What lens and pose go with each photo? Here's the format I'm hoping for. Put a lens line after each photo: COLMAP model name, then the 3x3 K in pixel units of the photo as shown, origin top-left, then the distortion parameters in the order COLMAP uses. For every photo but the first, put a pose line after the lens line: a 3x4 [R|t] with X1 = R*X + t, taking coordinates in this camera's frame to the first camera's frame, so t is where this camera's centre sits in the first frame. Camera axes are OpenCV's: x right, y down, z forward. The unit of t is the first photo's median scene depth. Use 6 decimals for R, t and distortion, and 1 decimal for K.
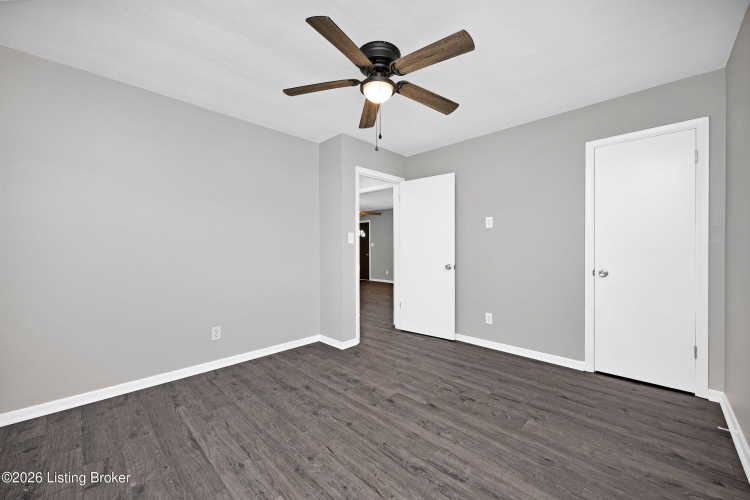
lens RADIAL K [[290.0, 0, 380.6], [0, 290.0, 248.9], [0, 0, 1]] dist [-0.000995, 0.000339]
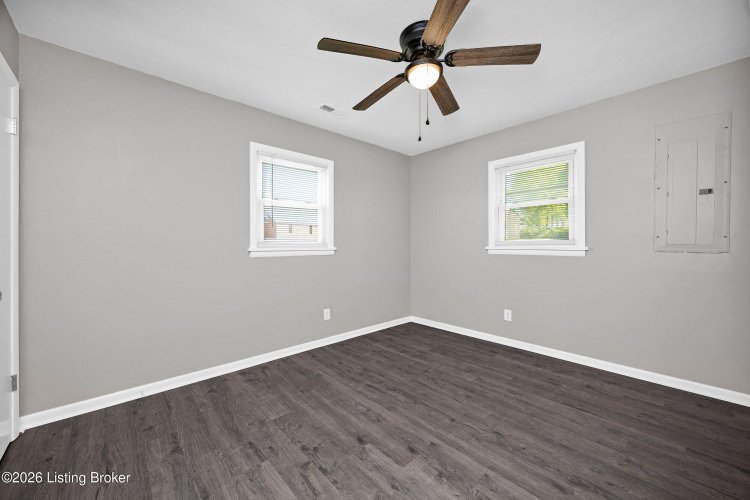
lens RADIAL K [[290.0, 0, 379.2], [0, 290.0, 246.8], [0, 0, 1]] dist [-0.000995, 0.000339]
pose [[-0.998430, 0.005722, 0.055720, 0.084065], [0.006349, 0.999918, 0.011087, -0.011609], [-0.055652, 0.011423, -0.998385, 1.938638]]
